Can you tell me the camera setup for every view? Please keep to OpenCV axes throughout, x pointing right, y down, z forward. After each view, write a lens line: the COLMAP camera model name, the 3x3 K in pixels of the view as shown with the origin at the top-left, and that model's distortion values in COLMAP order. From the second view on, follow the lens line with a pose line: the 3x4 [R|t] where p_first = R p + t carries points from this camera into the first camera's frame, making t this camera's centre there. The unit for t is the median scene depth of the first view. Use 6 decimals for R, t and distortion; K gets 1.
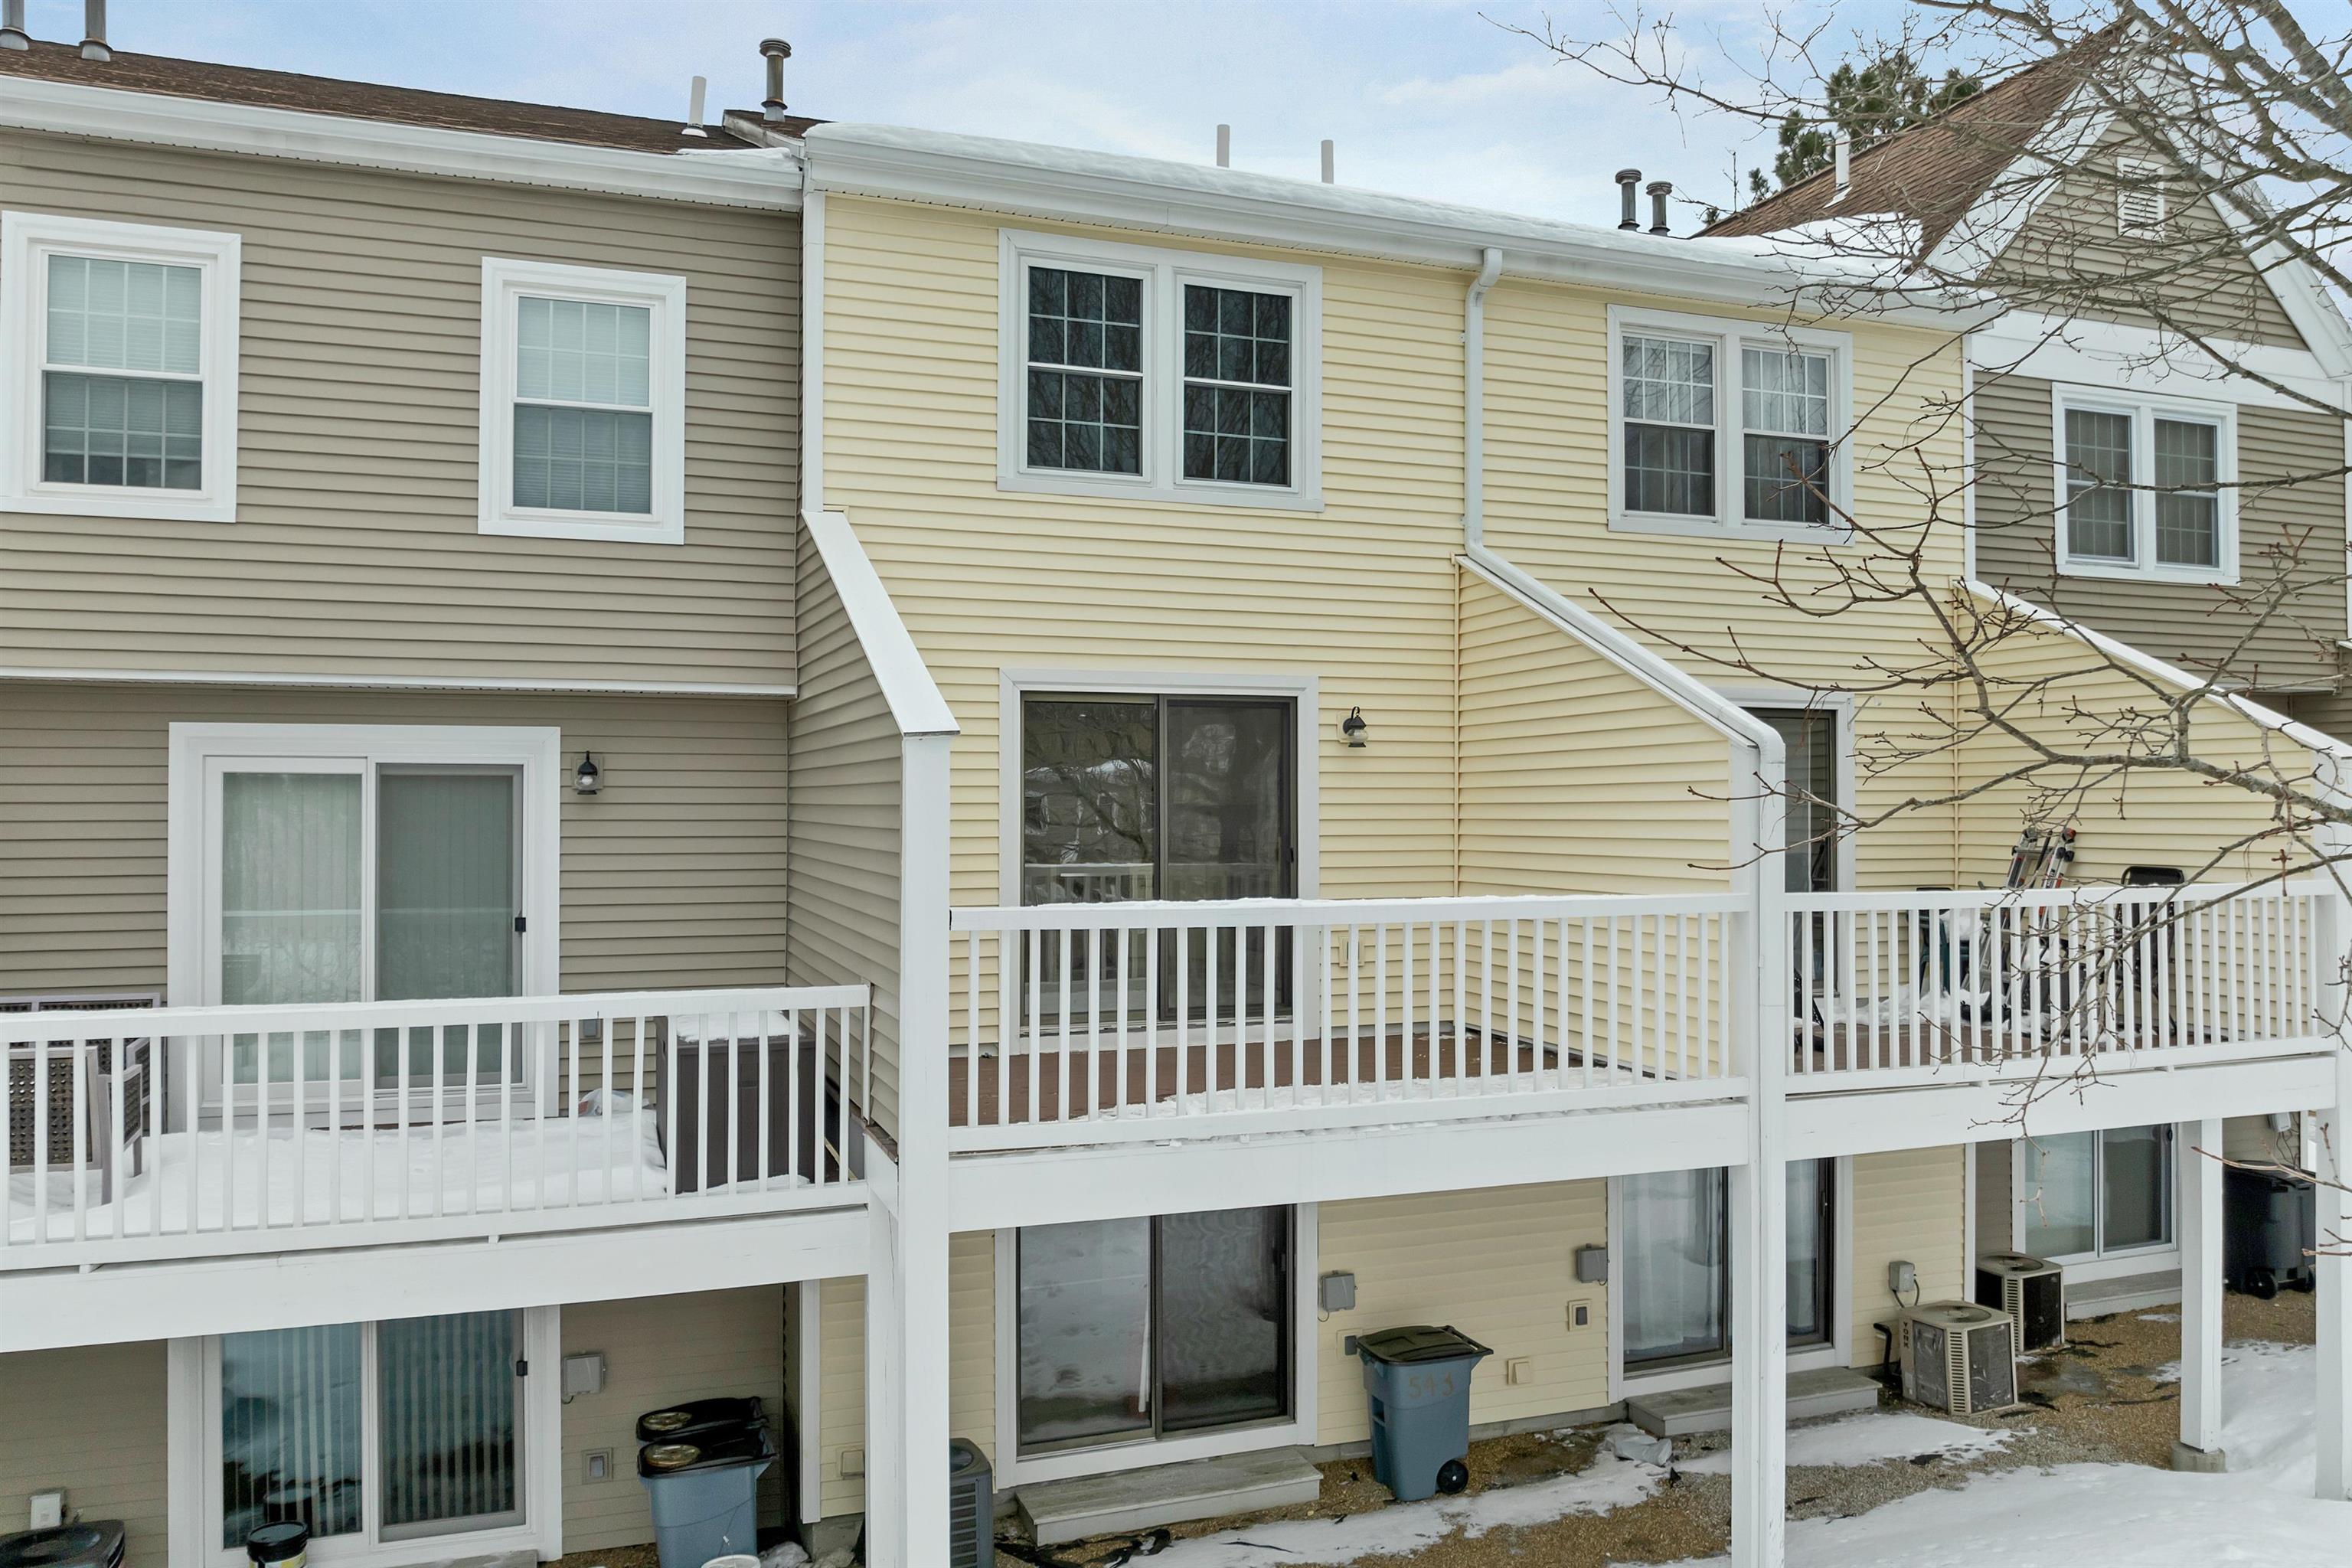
lens RADIAL K [[1706.7, 0, 1176.0], [0, 1706.7, 784.0], [0, 0, 1]] dist [-0.031822, -0.003777]
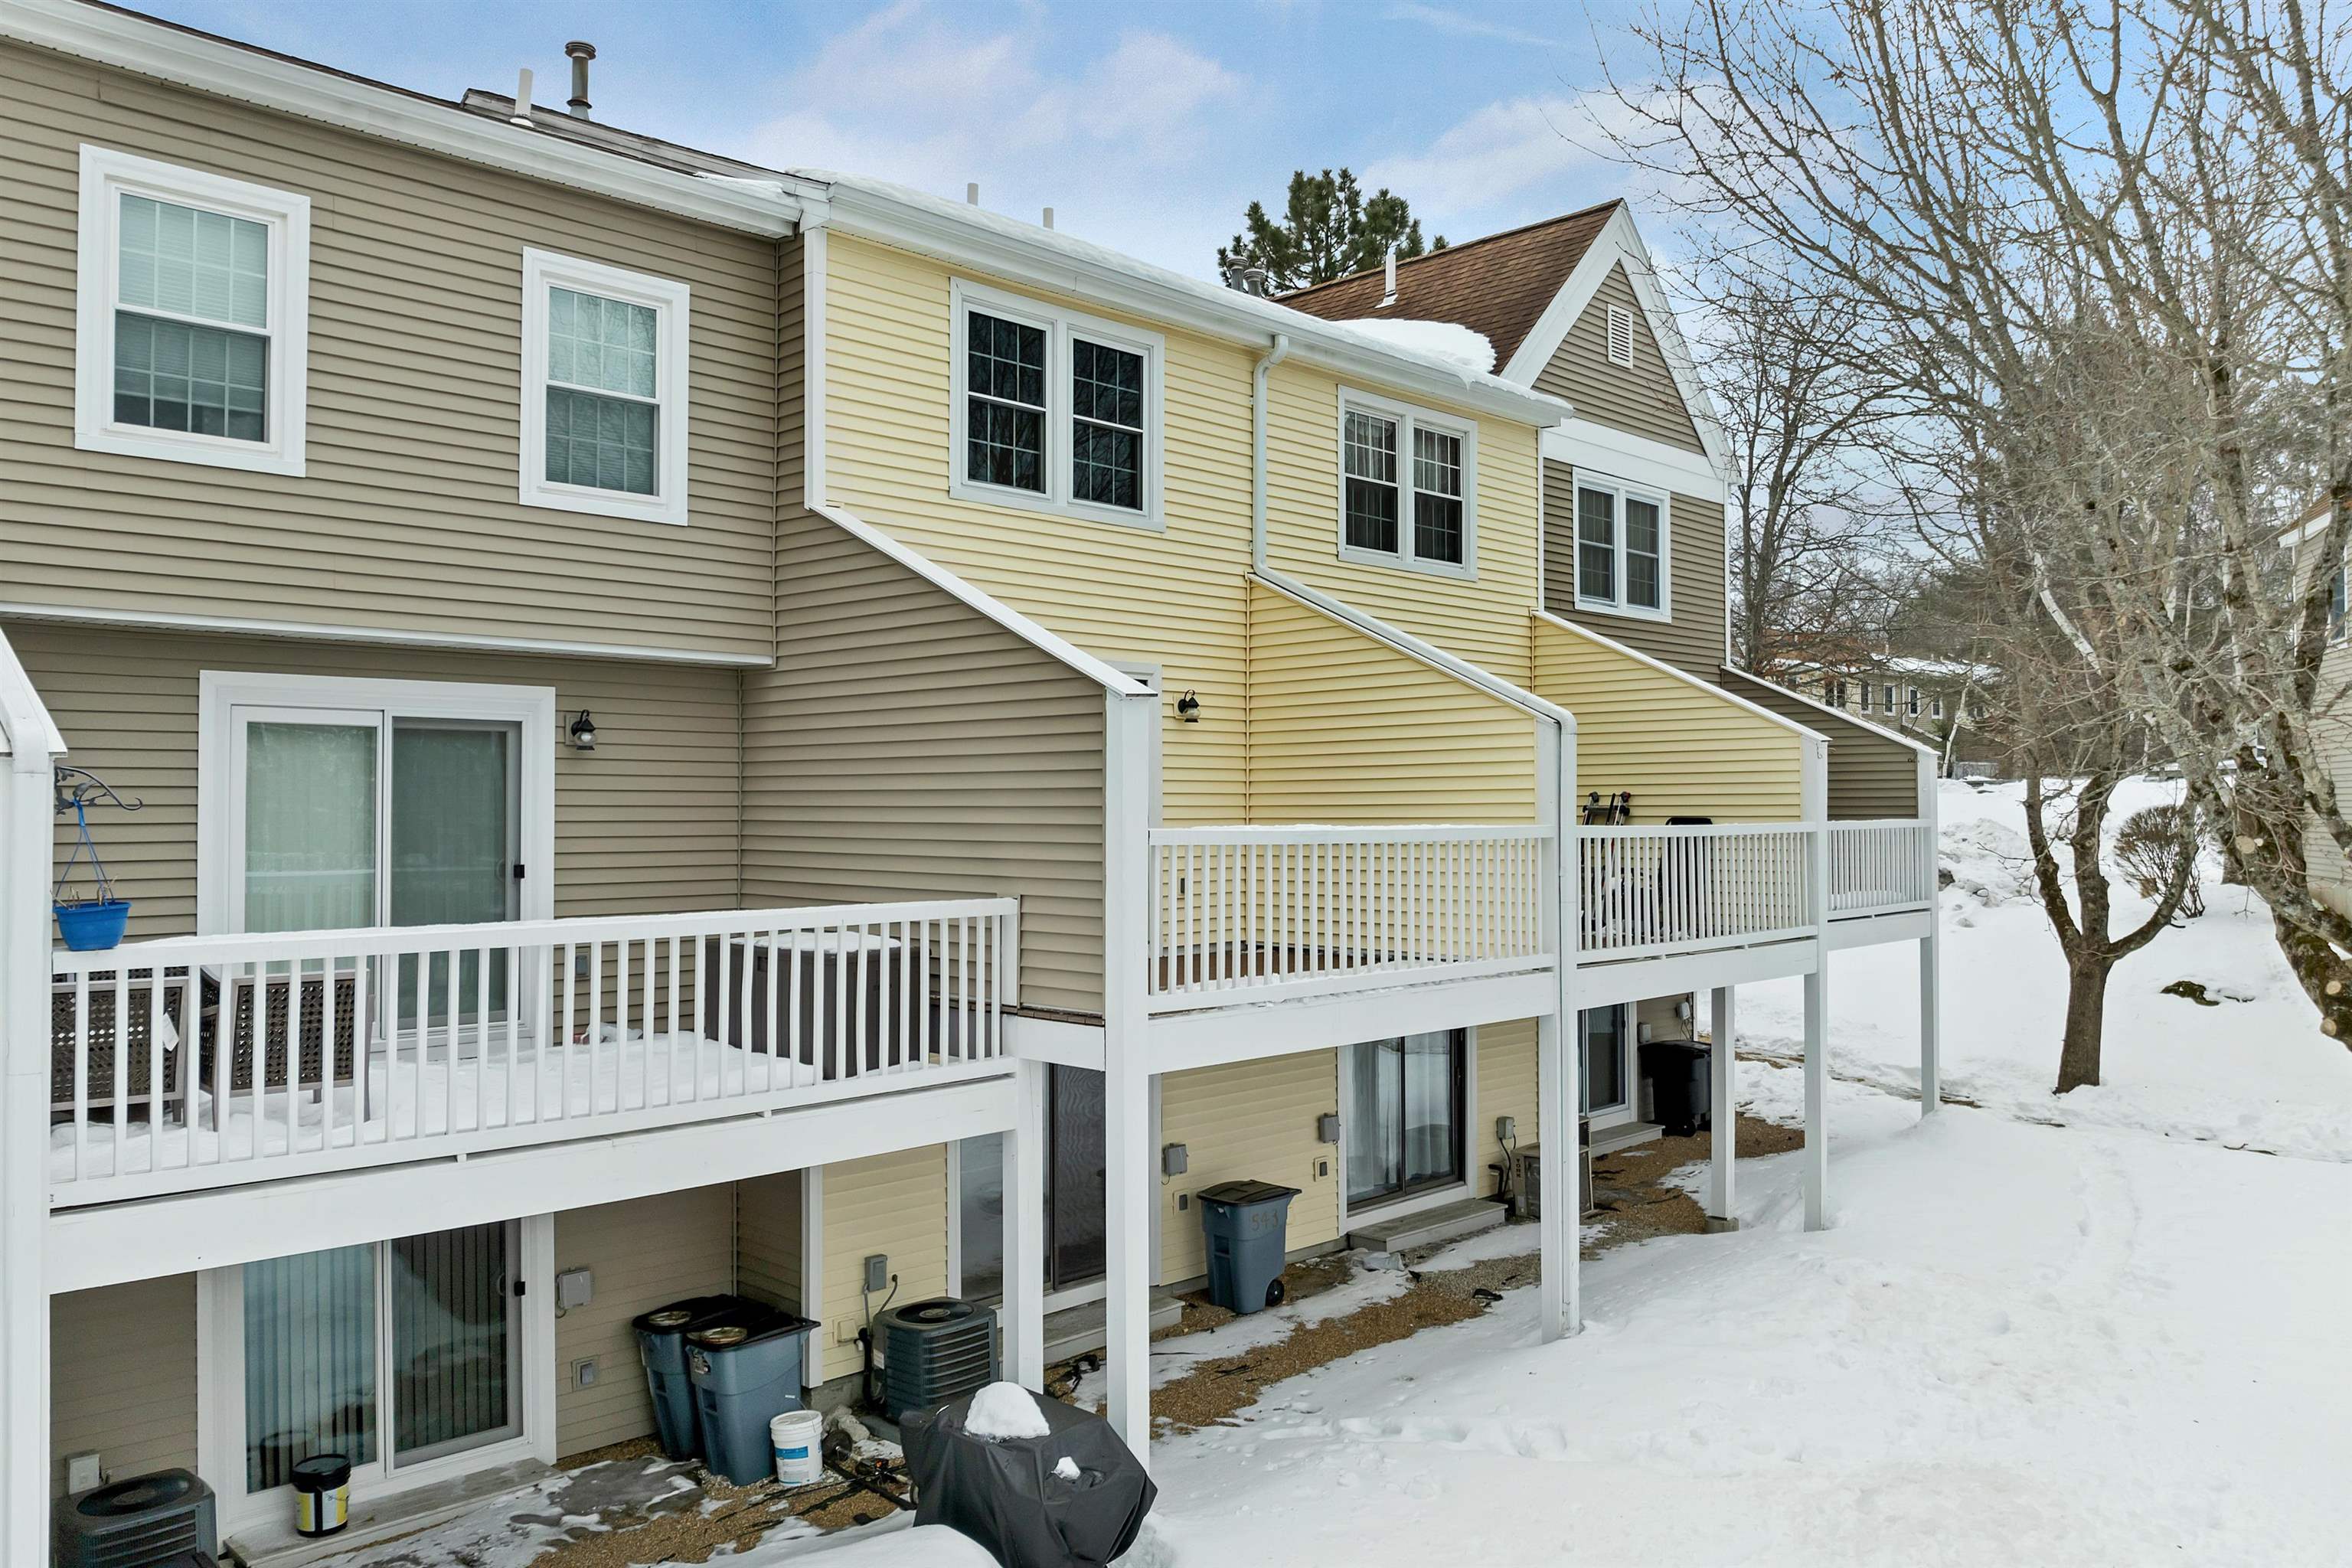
lens RADIAL K [[1706.7, 0, 1176.0], [0, 1706.7, 784.0], [0, 0, 1]] dist [-0.031822, -0.003777]
pose [[0.907474, 0.005125, 0.420078, -0.457698], [-0.004160, 0.999986, -0.003213, 0.029423], [-0.420089, 0.001168, 0.907482, -0.139873]]
